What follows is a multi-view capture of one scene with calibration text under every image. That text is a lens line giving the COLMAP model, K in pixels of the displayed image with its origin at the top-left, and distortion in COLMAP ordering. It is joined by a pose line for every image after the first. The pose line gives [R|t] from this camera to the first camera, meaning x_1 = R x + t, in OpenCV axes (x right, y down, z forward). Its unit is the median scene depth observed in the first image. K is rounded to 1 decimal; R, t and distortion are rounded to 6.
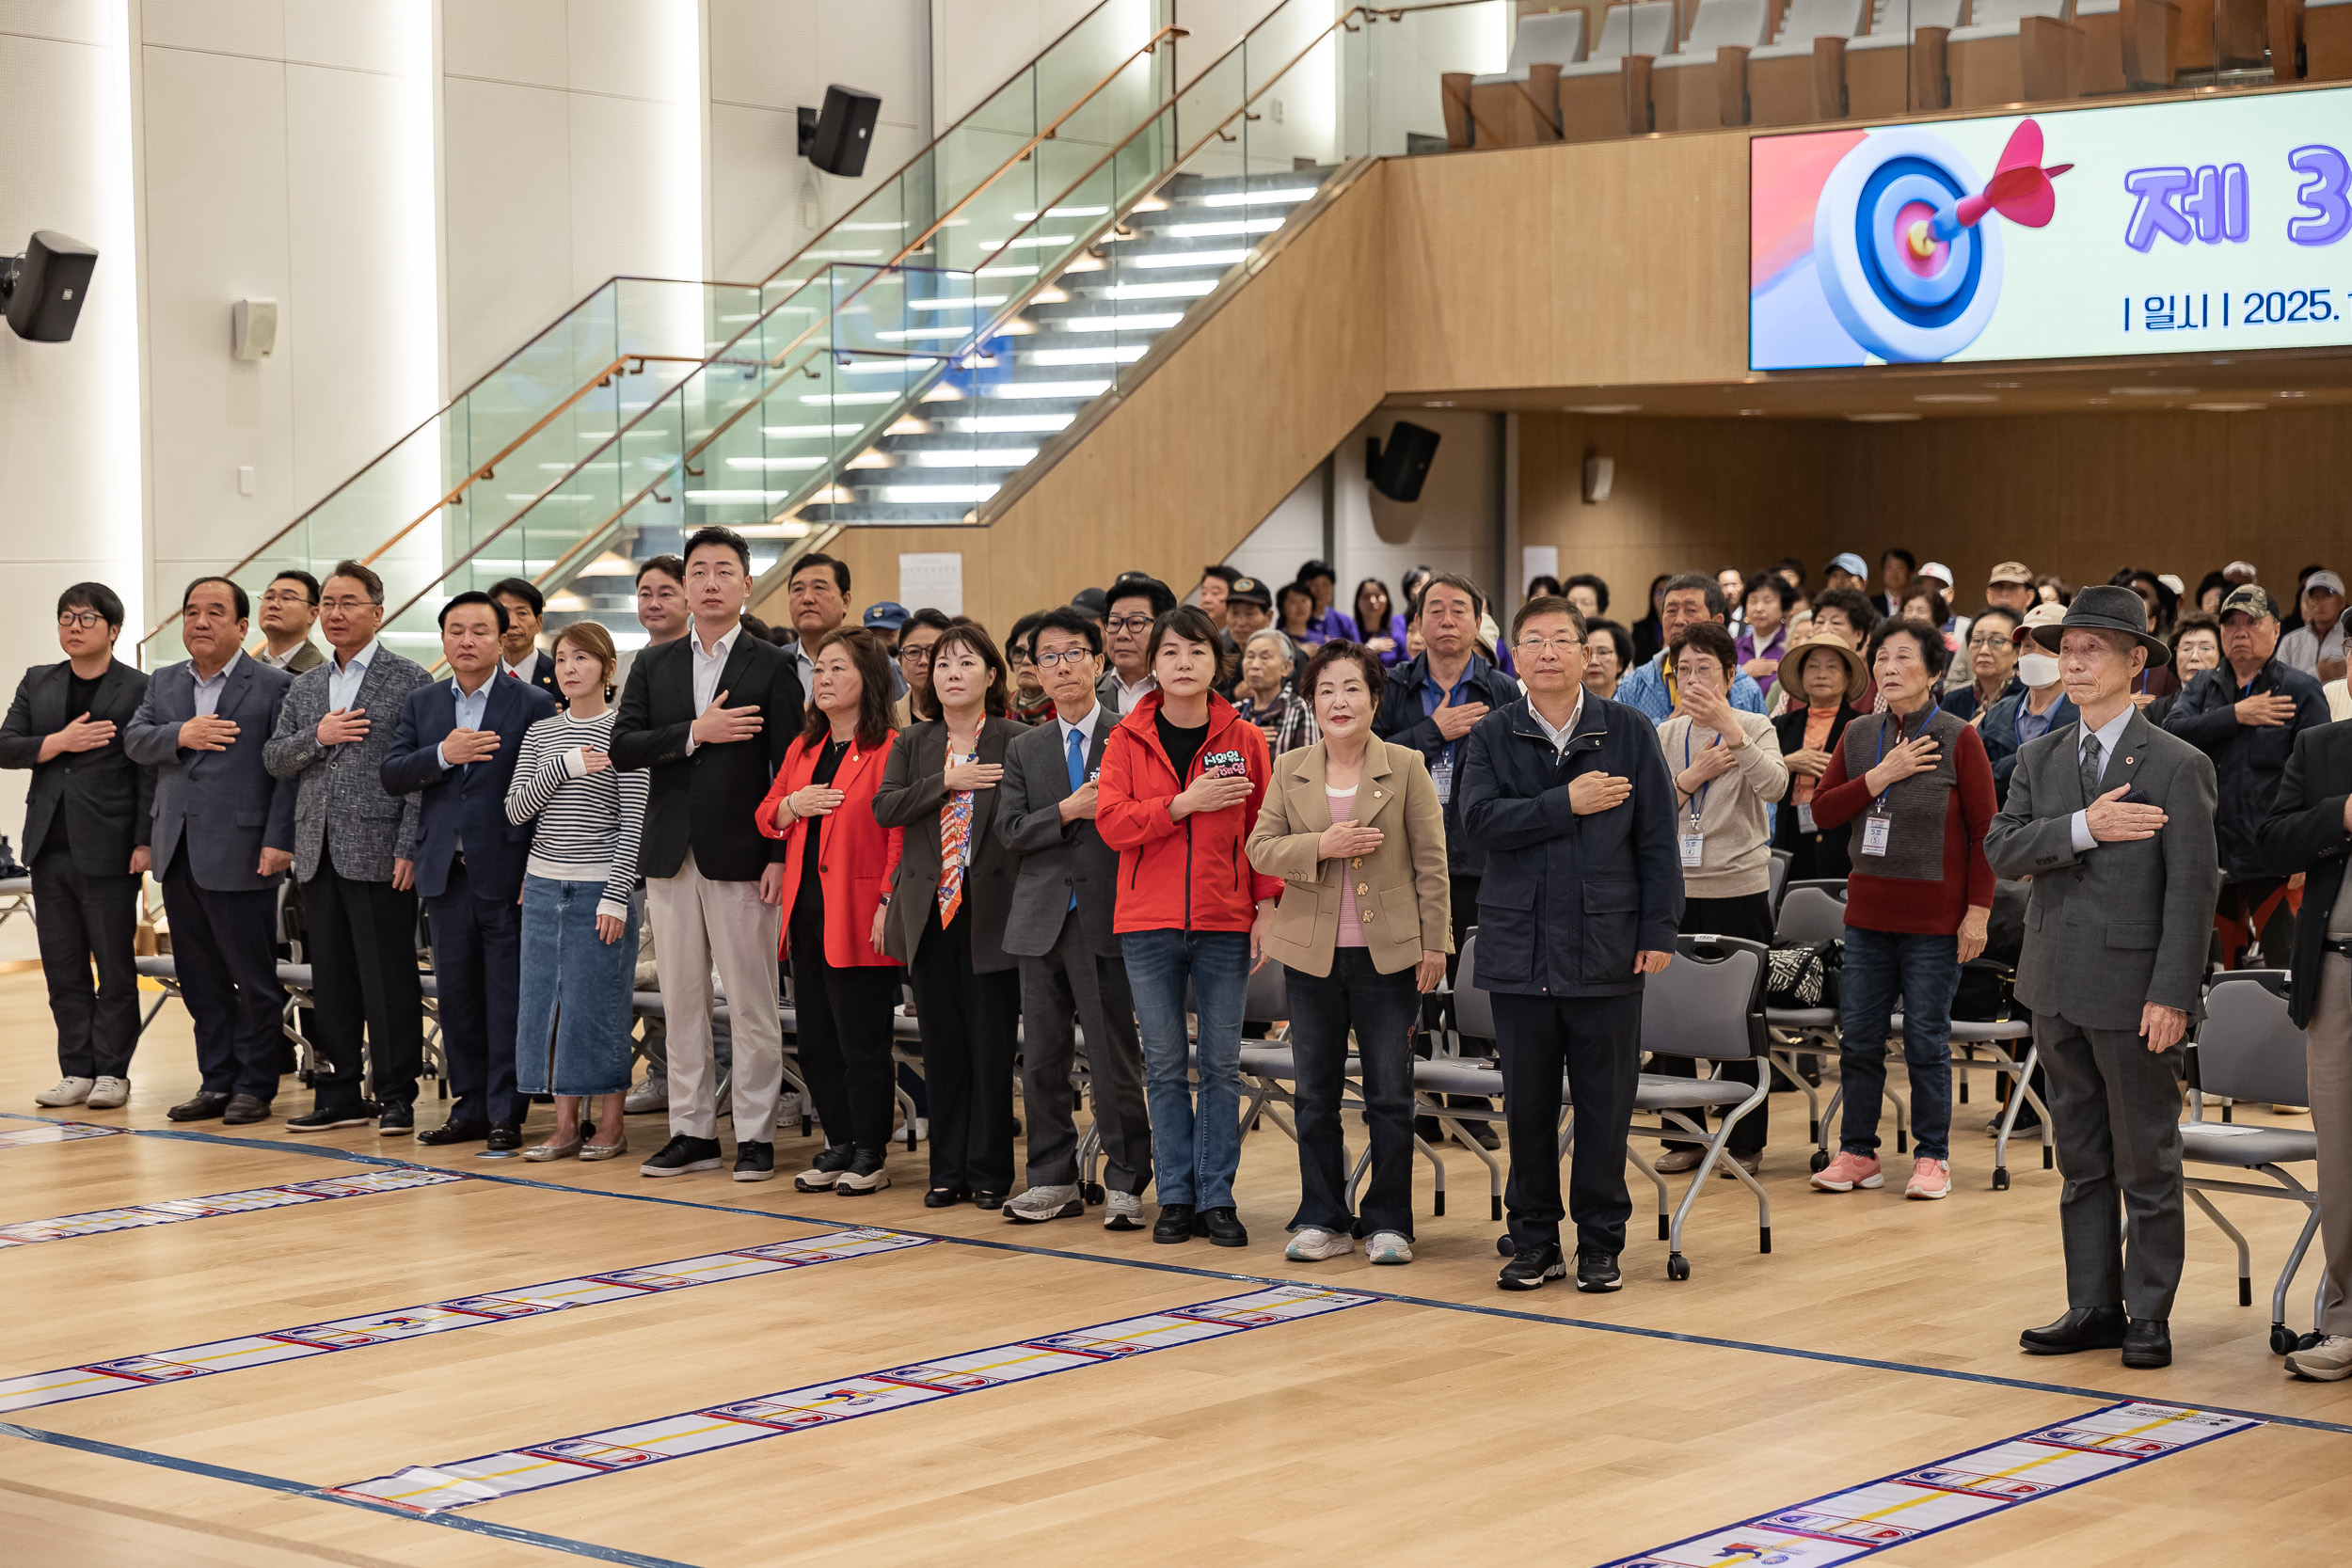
lens RADIAL K [[4421.8, 0, 1186.5], [0, 4421.8, 793.8], [0, 0, 1]] dist [0.069999, 0.000000]
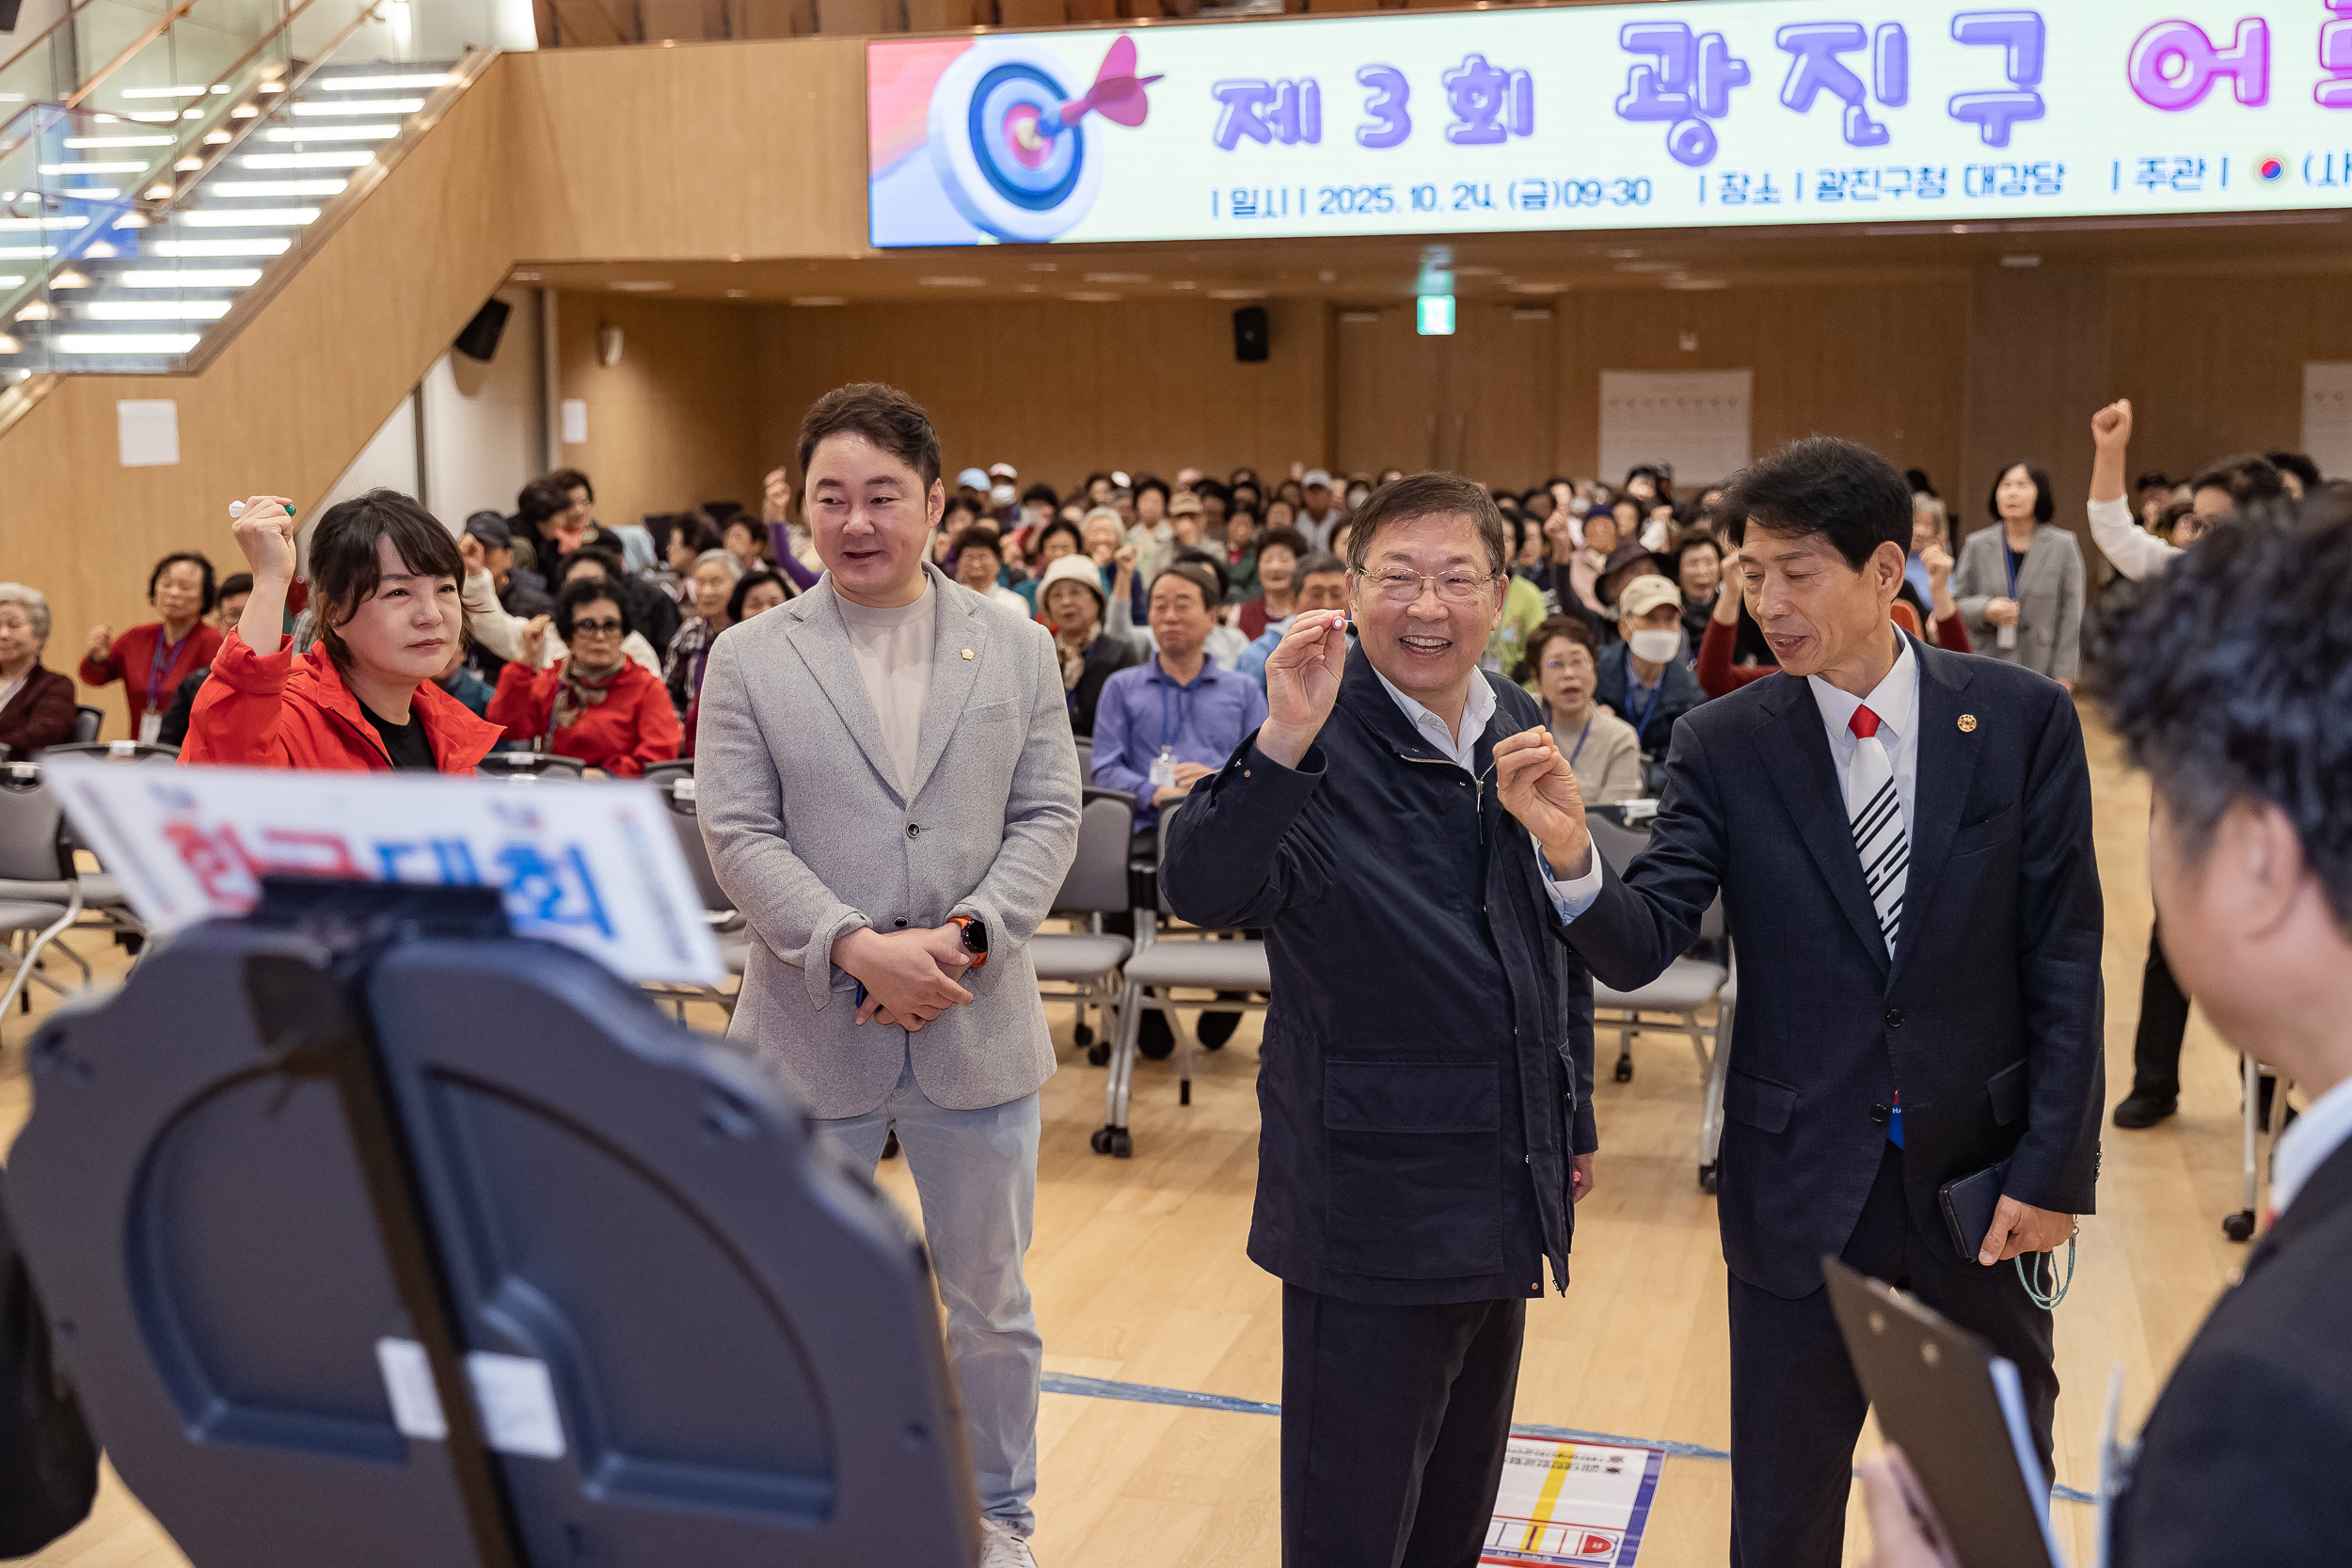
lens RADIAL K [[2669.9, 0, 1162.6], [0, 2669.9, 788.0], [0, 0, 1]] dist [0.035279, 0.000000]
pose [[0.921250, -0.054194, 0.385177, -0.083492], [0.018875, 0.995308, 0.094895, -0.019624], [-0.388513, -0.080152, 0.917951, 0.321776]]
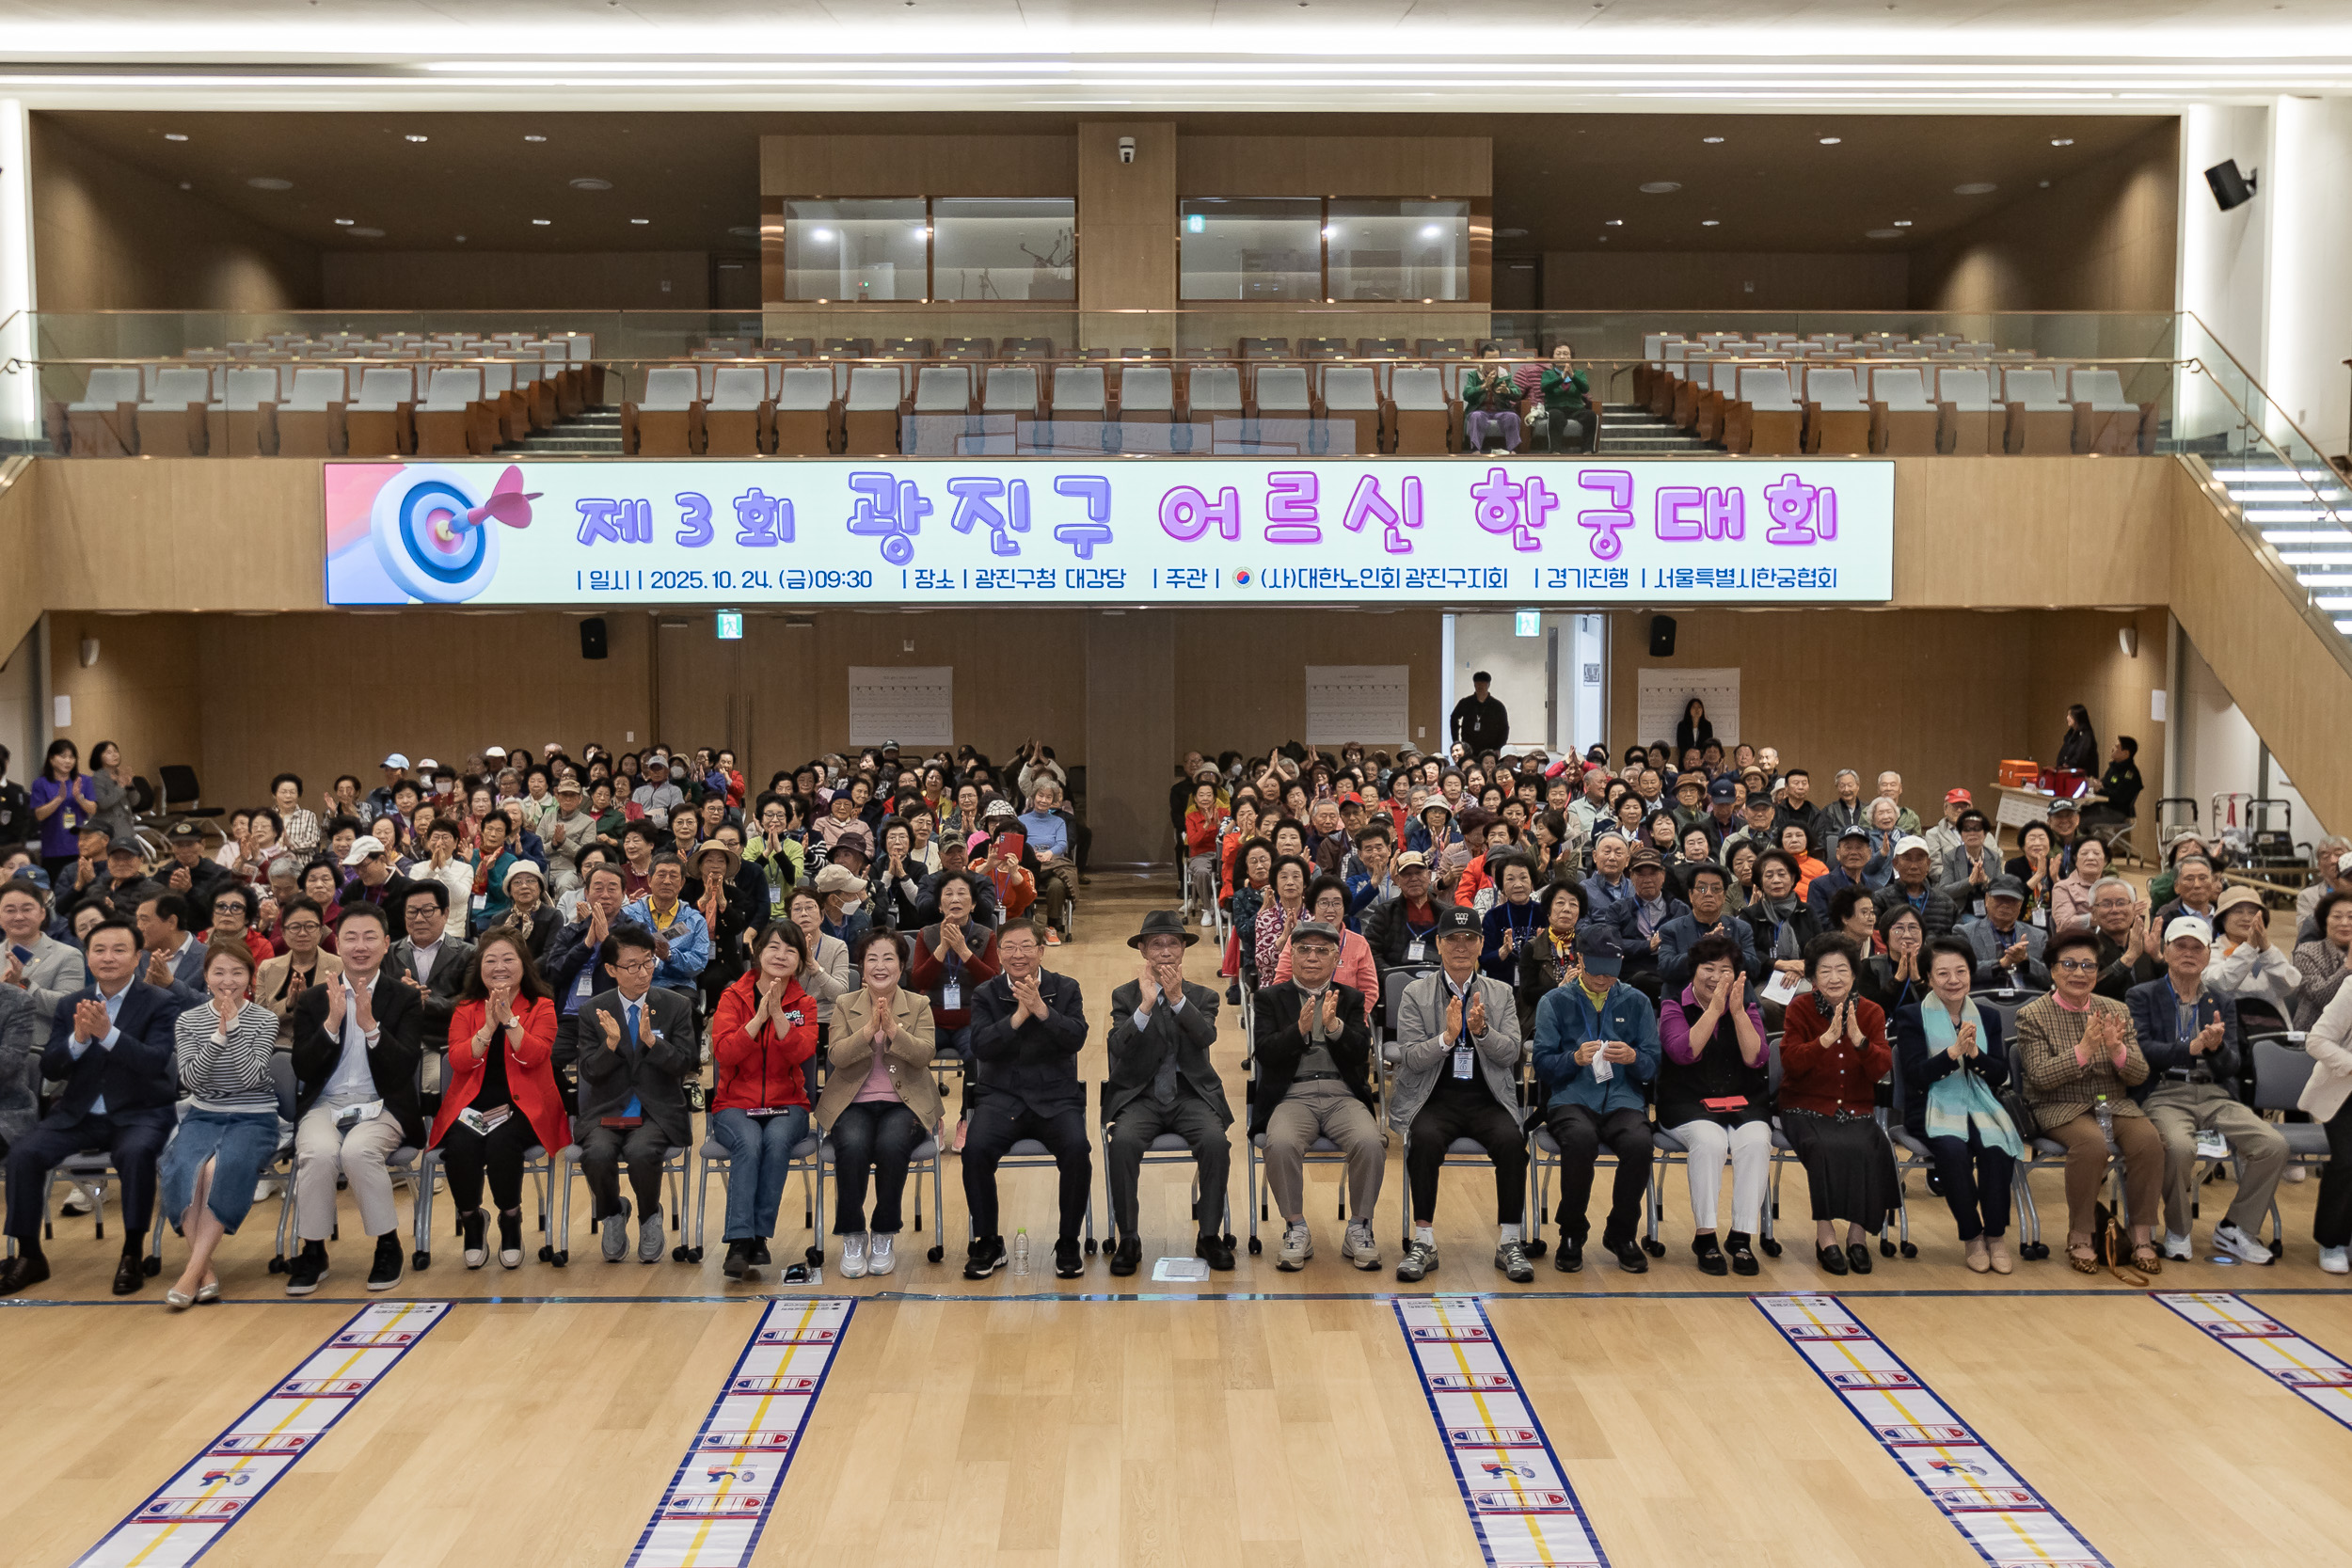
lens RADIAL K [[2259.0, 0, 1176.4], [0, 2259.0, 772.9], [0, 0, 1]] dist [-0.014168, 0.000000]
pose [[0.765858, -0.039934, 0.641768, -0.176218], [0.028154, 0.999195, 0.028576, -0.049154], [-0.642393, -0.003817, 0.766366, 0.159315]]
